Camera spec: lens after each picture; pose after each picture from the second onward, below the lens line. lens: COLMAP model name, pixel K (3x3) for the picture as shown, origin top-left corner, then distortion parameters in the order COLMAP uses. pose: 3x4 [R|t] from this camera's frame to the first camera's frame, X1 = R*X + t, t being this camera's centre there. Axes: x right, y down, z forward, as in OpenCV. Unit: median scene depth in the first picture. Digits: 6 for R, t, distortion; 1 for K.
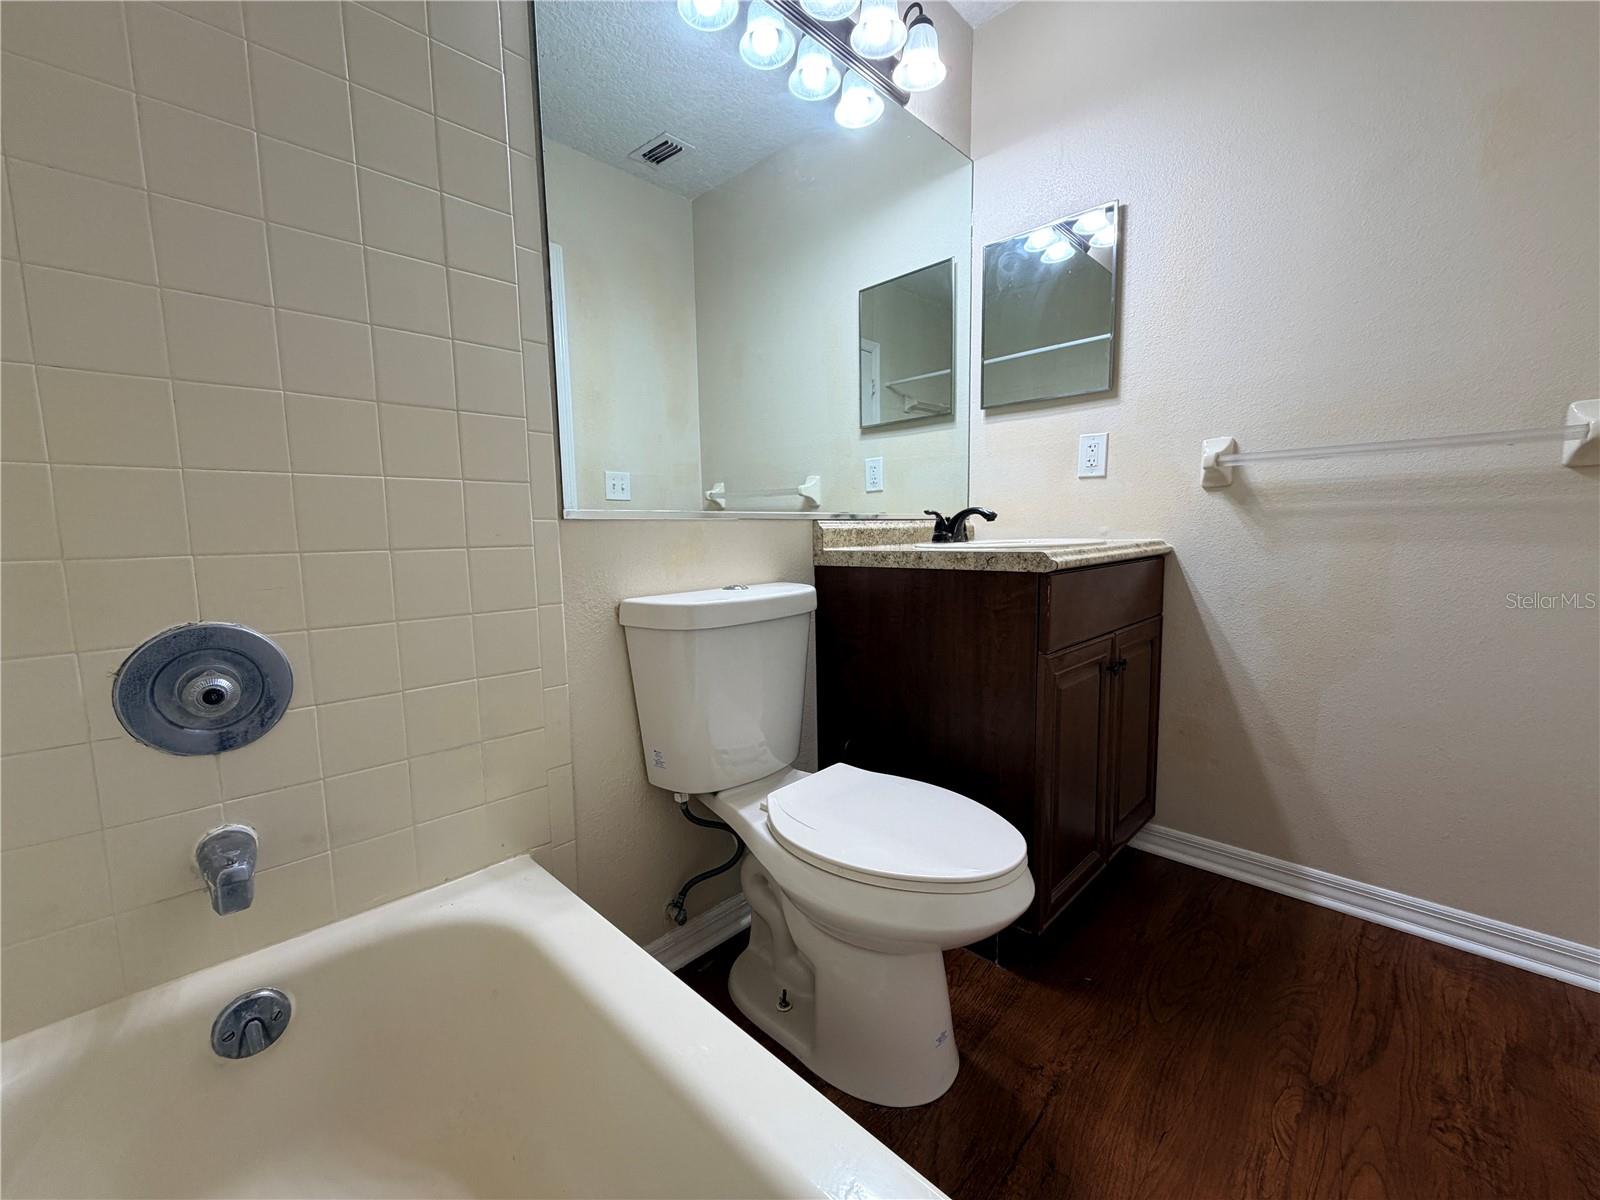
lens RADIAL K [[638.4, 0, 794.9], [0, 638.4, 603.5], [0, 0, 1]] dist [-0.001681, -0.000137]
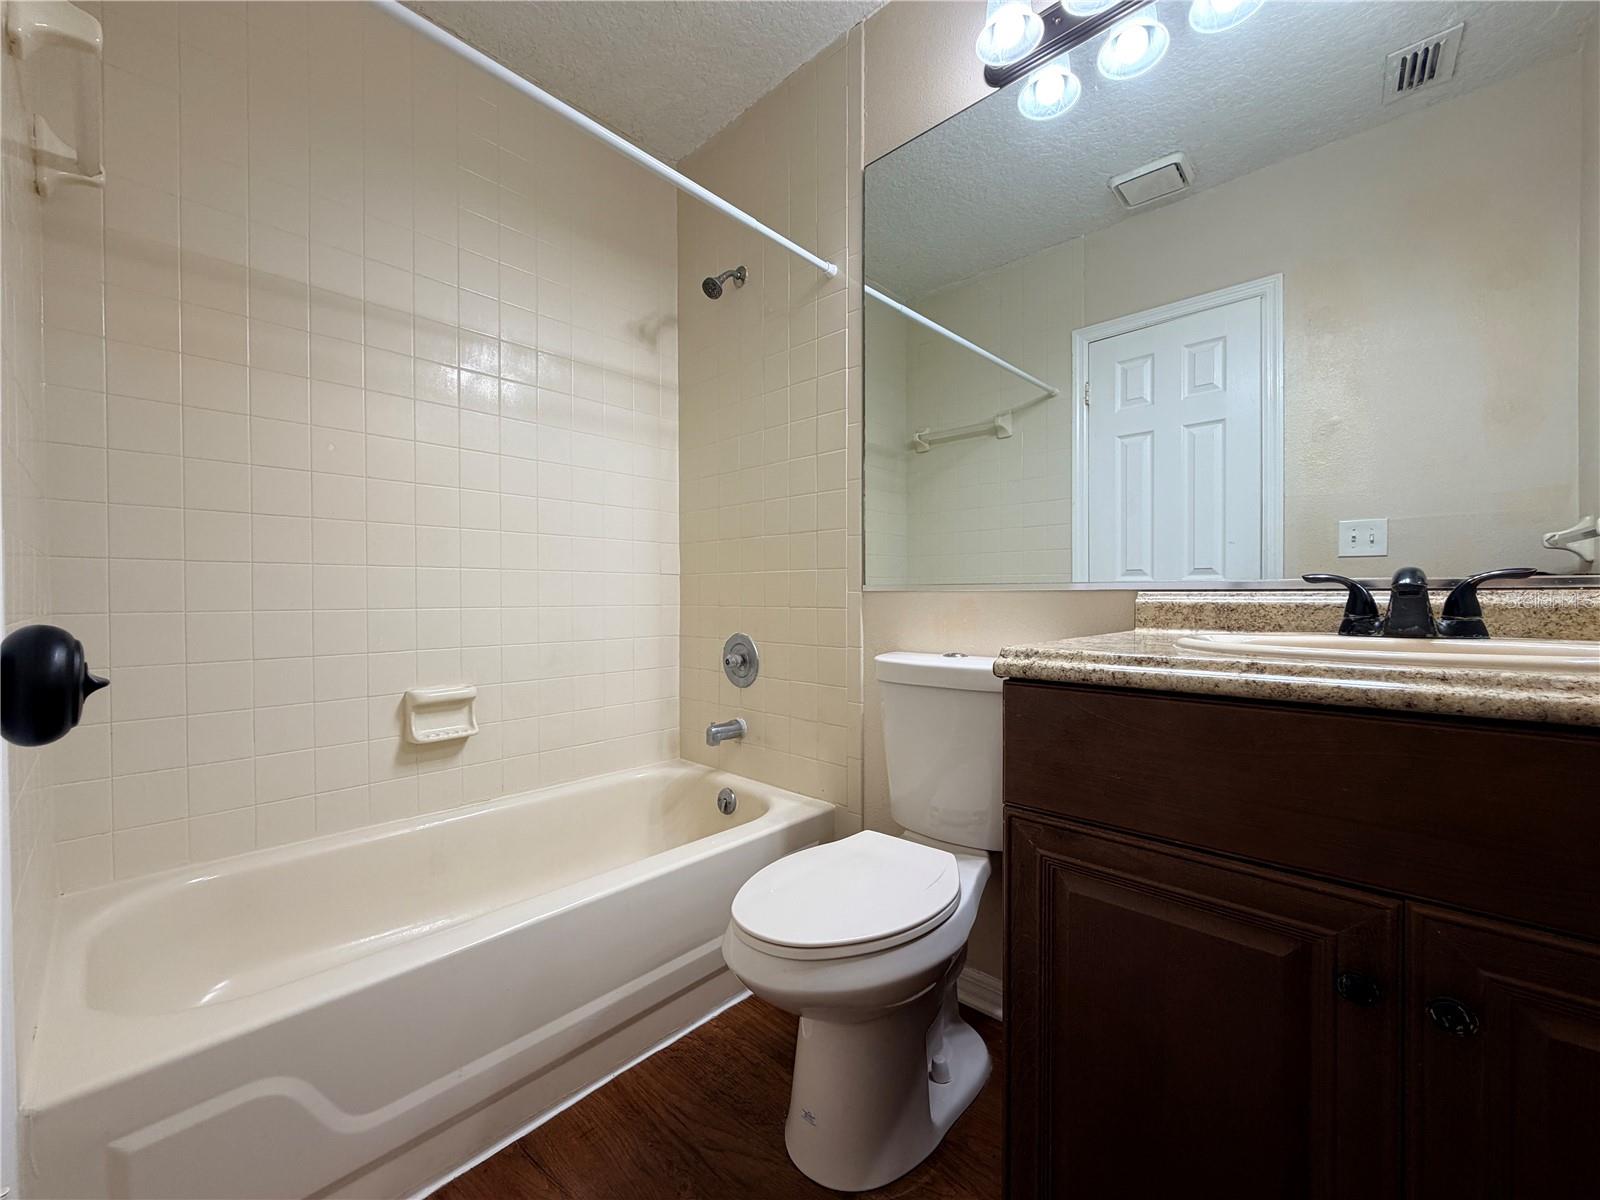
lens RADIAL K [[638.4, 0, 794.9], [0, 638.4, 603.5], [0, 0, 1]] dist [-0.001681, -0.000137]
pose [[0.025958, 0.029682, -0.999222, 0.771209], [-0.114749, 0.993041, 0.026518, -0.086665], [0.993055, 0.113971, 0.029184, 0.553553]]
